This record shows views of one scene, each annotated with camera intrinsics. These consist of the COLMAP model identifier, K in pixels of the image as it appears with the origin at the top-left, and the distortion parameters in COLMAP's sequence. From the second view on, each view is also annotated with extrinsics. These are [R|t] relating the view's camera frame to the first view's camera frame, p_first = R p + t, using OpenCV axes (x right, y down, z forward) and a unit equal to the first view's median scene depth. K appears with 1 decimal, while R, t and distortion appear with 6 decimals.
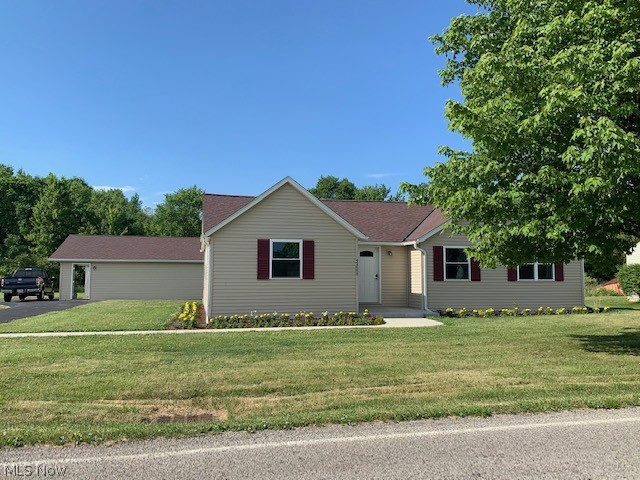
lens RADIAL K [[551.2, 0, 320.0], [0, 551.2, 240.0], [0, 0, 1]] dist [0.007166, 0.002892]
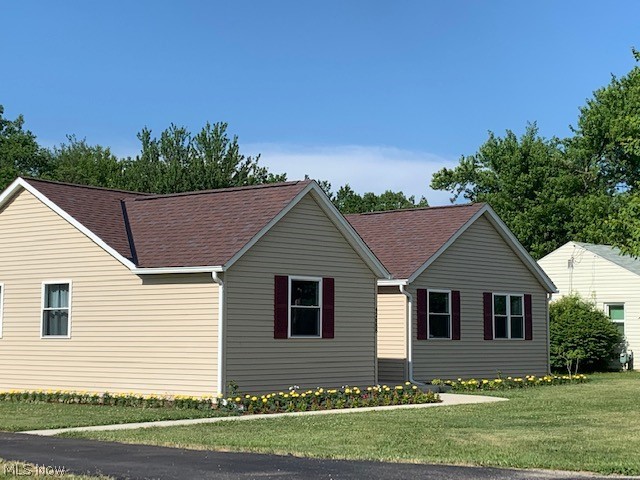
lens RADIAL K [[1243.4, 0, 320.0], [0, 1243.4, 240.0], [0, 0, 1]] dist [0.123692, 0.158840]
pose [[0.821044, 0.046630, 0.568958, -0.772153], [-0.045369, 0.998836, -0.016390, -0.017886], [-0.569060, -0.012357, 0.822203, -0.187273]]
